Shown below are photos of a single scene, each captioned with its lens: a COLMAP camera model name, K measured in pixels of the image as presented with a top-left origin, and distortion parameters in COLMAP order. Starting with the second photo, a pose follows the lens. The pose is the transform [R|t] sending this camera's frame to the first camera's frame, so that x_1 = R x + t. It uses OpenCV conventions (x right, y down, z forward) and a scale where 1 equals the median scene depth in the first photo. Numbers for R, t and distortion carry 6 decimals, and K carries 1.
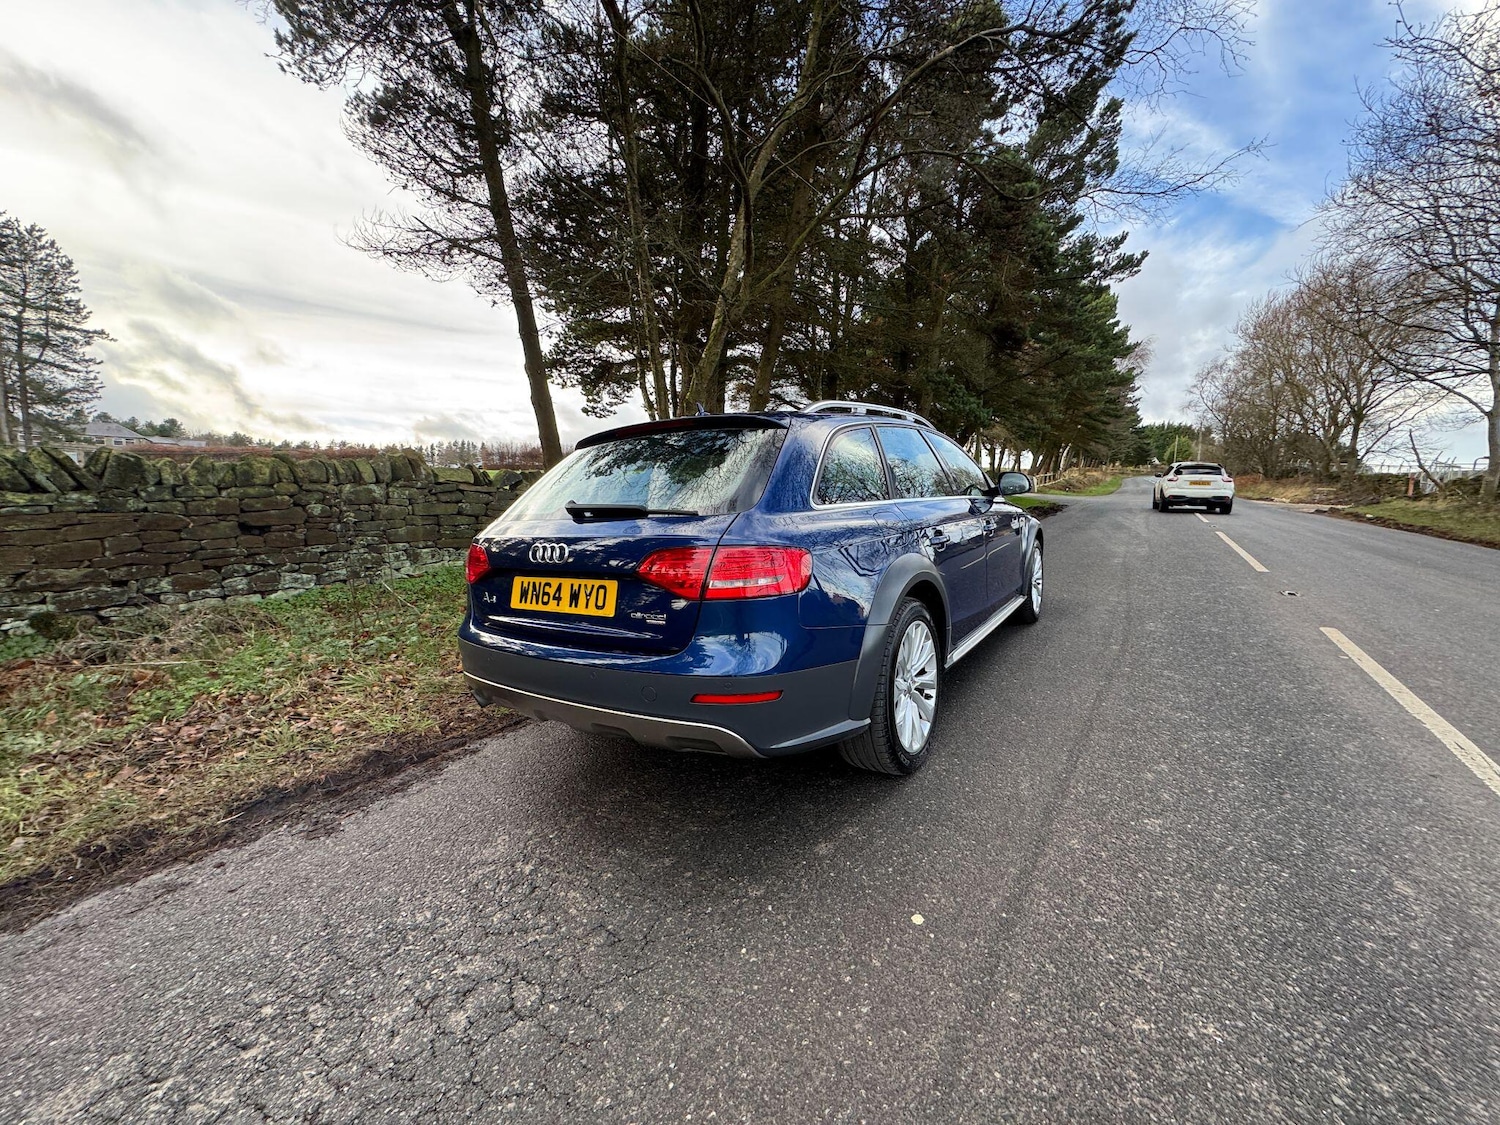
lens RADIAL K [[598.2, 0, 752.3], [0, 598.2, 559.7], [0, 0, 1]] dist [-0.000404, -0.000035]
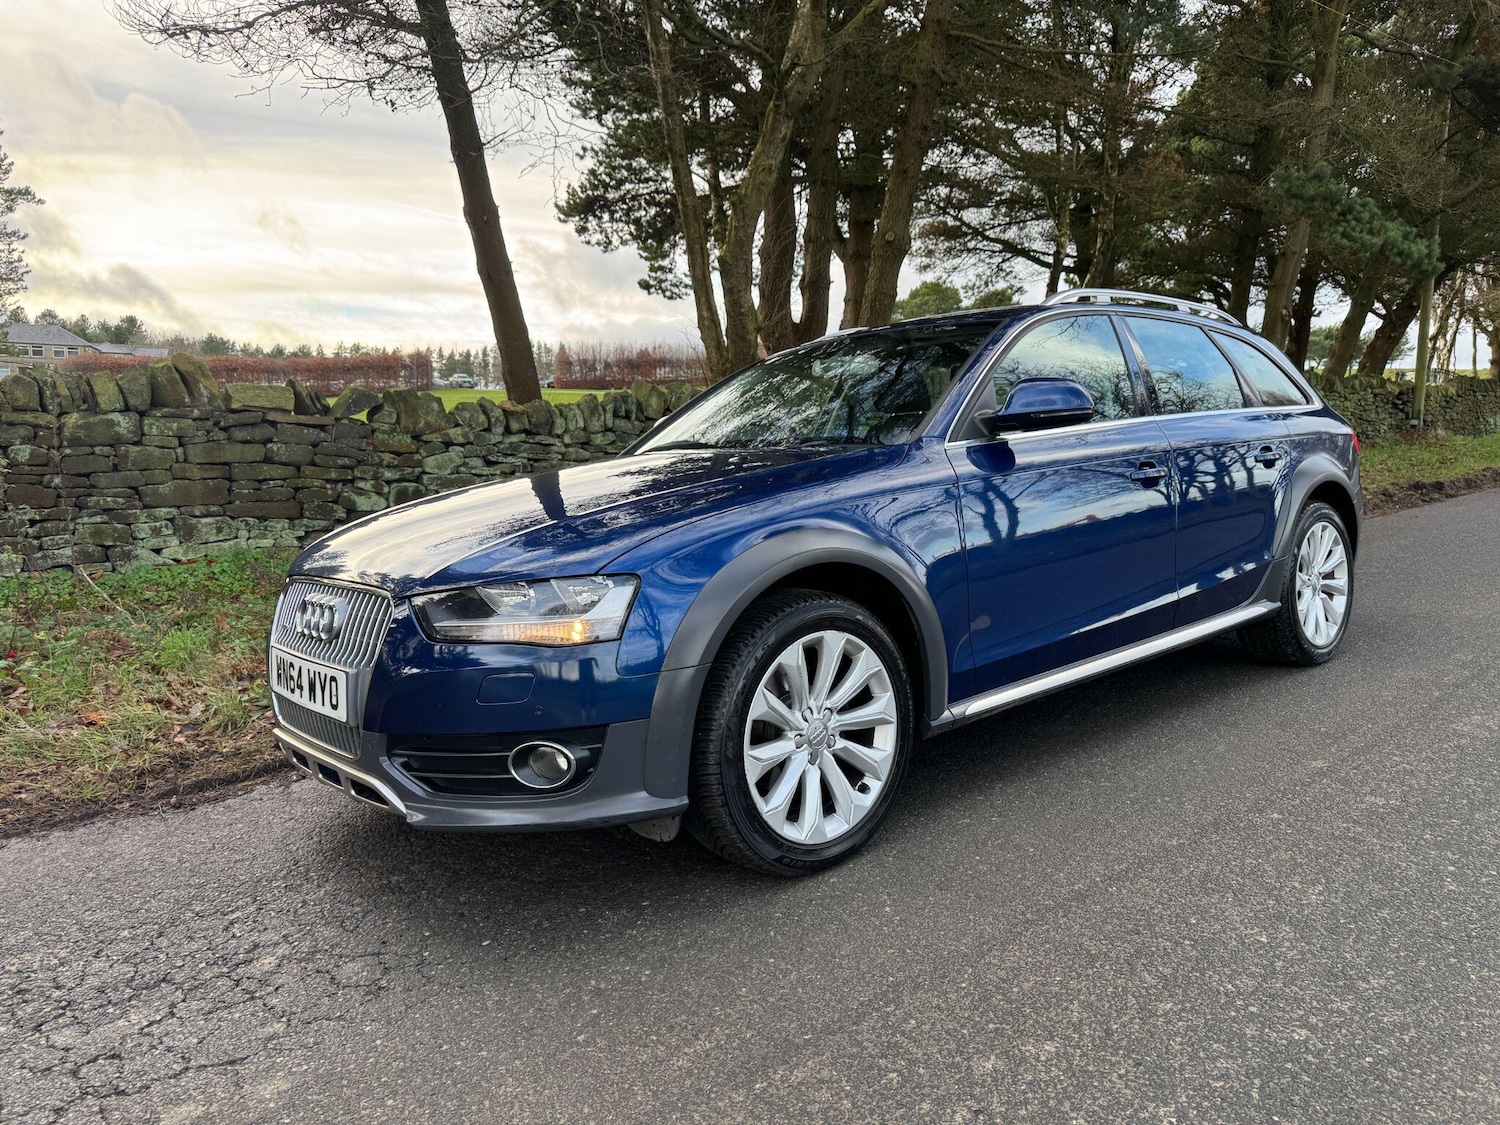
lens RADIAL K [[1056.6, 0, 746.9], [0, 1056.6, 576.8], [0, 0, 1]] dist [0.035968, -0.041660]
pose [[0.968521, 0.032650, -0.246782, 0.240128], [-0.024985, 0.999105, 0.034131, -0.008316], [0.247676, -0.026891, 0.968470, 0.071502]]
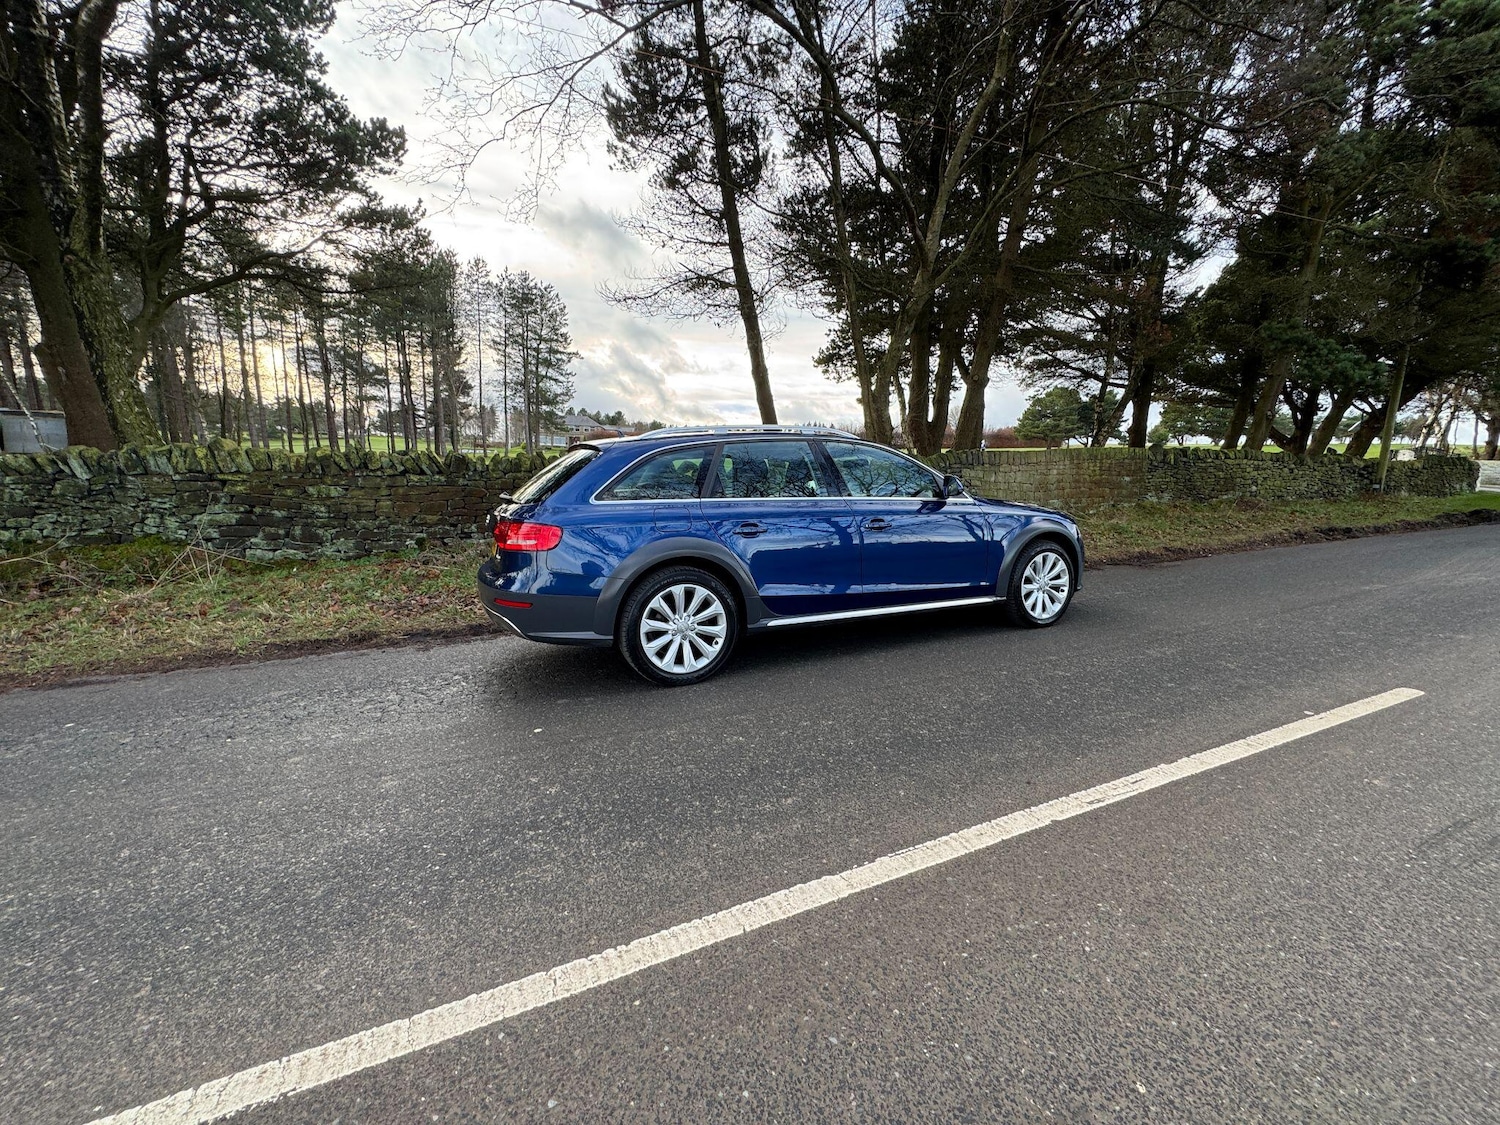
lens RADIAL K [[598.2, 0, 750.8], [0, 598.2, 562.9], [0, 0, 1]] dist [-0.000404, -0.000035]
pose [[0.850026, 0.098594, -0.517431, 0.426121], [-0.078412, 0.995066, 0.060792, -0.017986], [0.520871, -0.011102, 0.853563, -0.054771]]
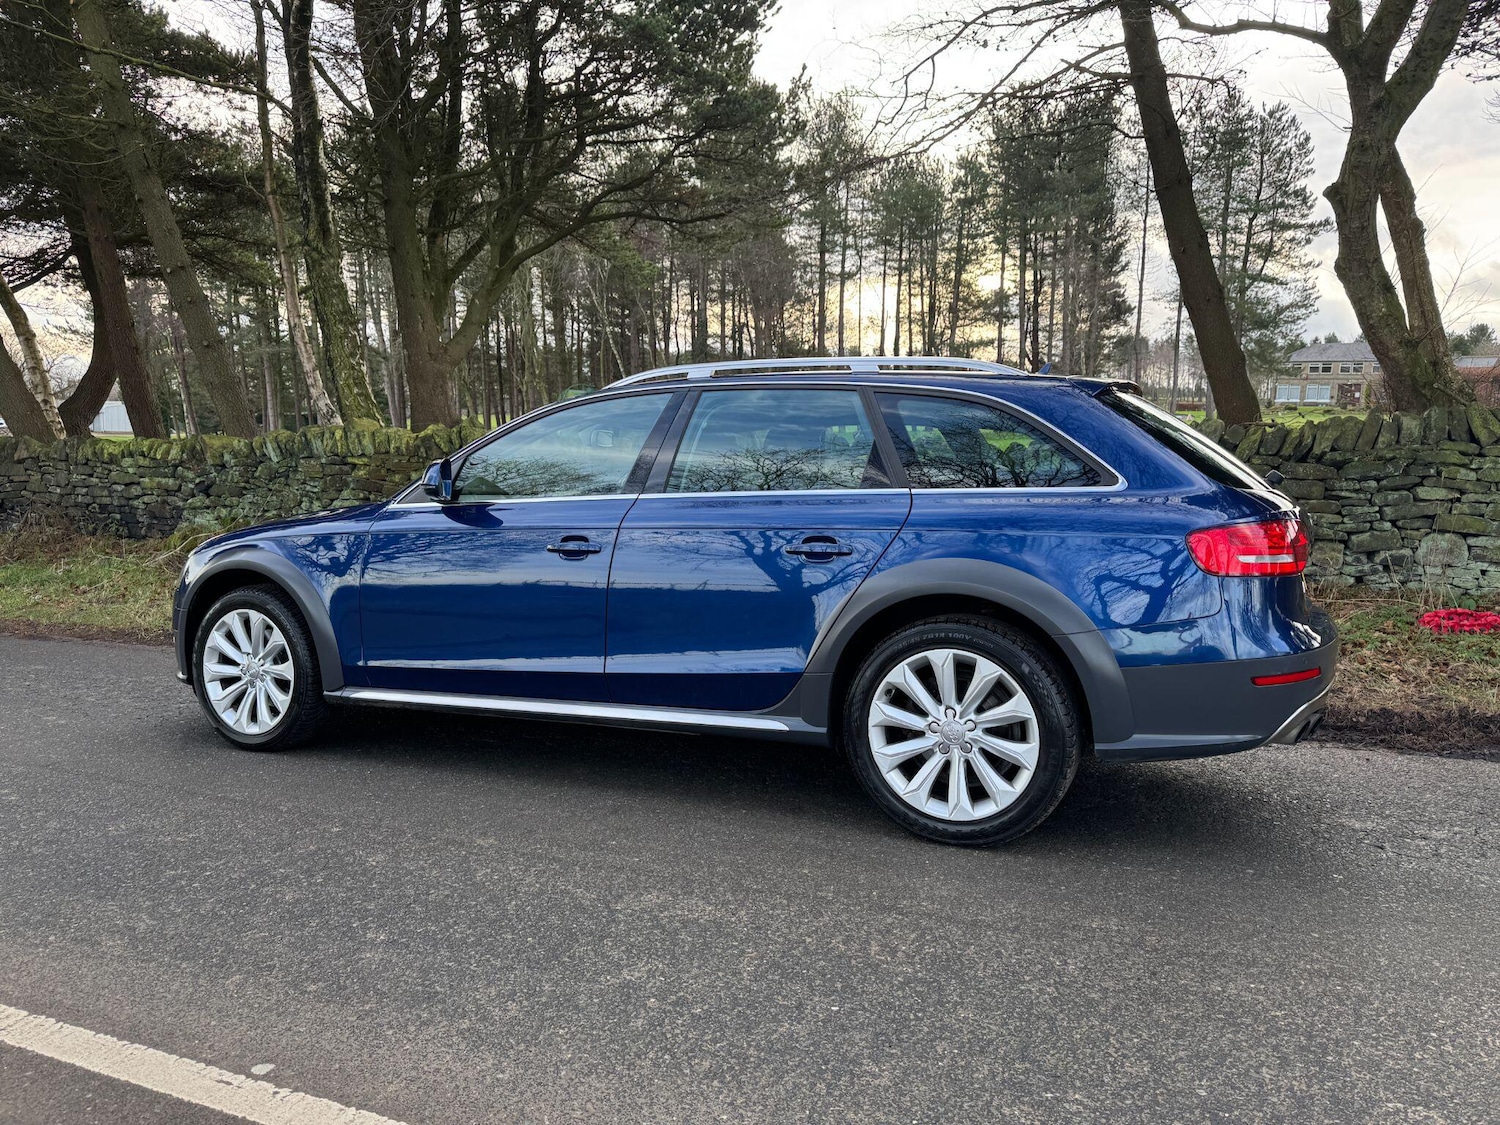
lens RADIAL K [[1056.6, 0, 747.2], [0, 1056.6, 565.8], [0, 0, 1]] dist [0.035968, -0.041660]
pose [[0.188457, 0.121339, -0.974557, 0.888234], [-0.114511, 0.988284, 0.100905, -0.106368], [0.975382, 0.092582, 0.200144, 0.632308]]
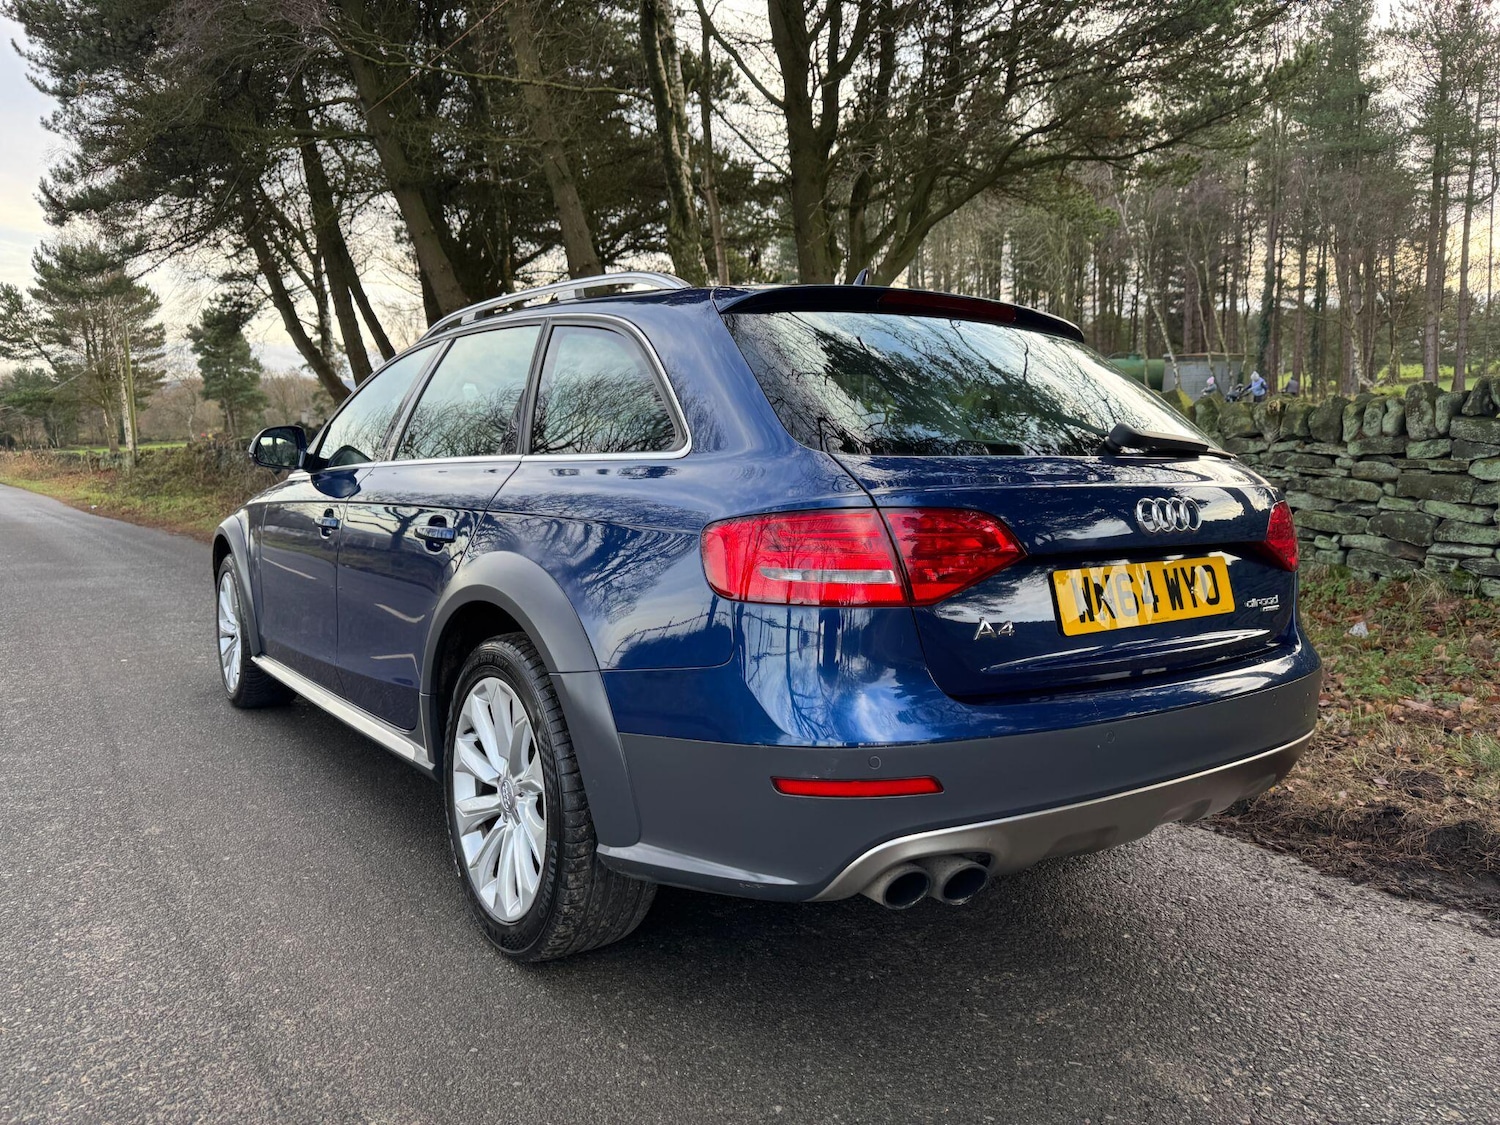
lens RADIAL K [[1056.6, 0, 740.8], [0, 1056.6, 563.0], [0, 0, 1]] dist [0.035968, -0.041660]
pose [[-0.331598, 0.135756, -0.933602, 0.727934], [-0.086231, 0.981089, 0.173289, -0.136145], [0.939472, 0.137968, -0.313620, 1.014621]]
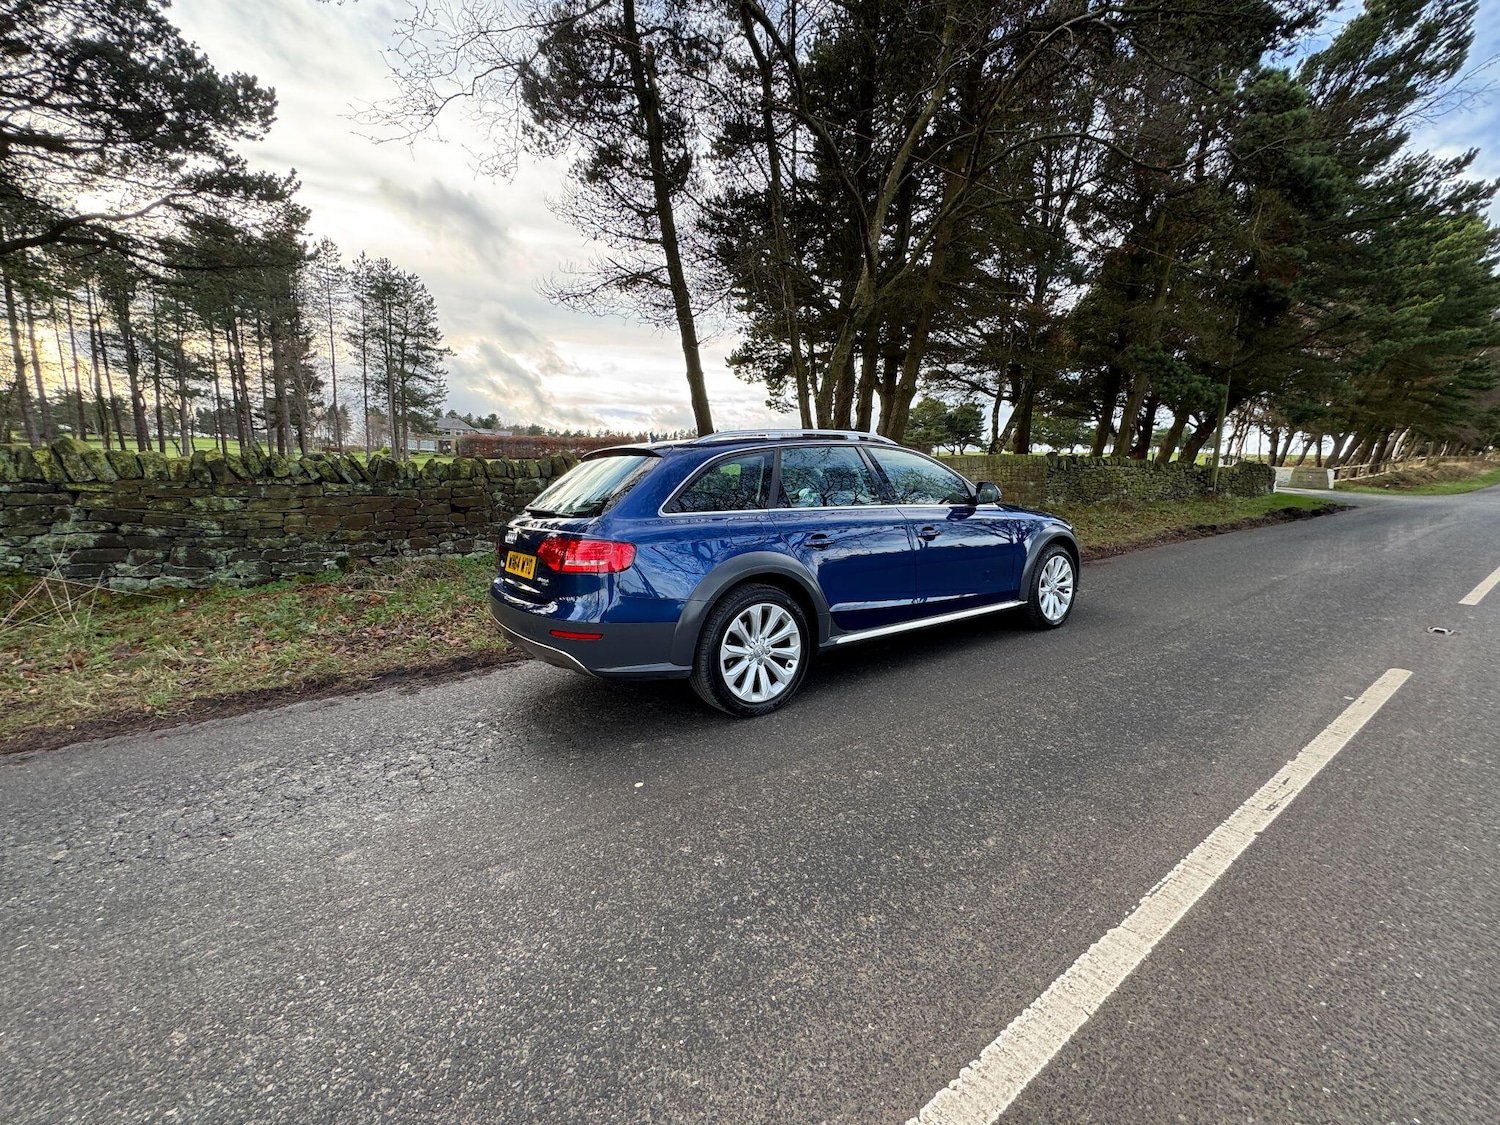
lens RADIAL K [[598.2, 0, 751.3], [0, 598.2, 563.2], [0, 0, 1]] dist [-0.000404, -0.000035]
pose [[0.934353, 0.067304, -0.349935, 0.260122], [-0.057136, 0.997592, 0.039315, -0.013074], [0.351738, -0.016740, 0.935949, -0.085654]]
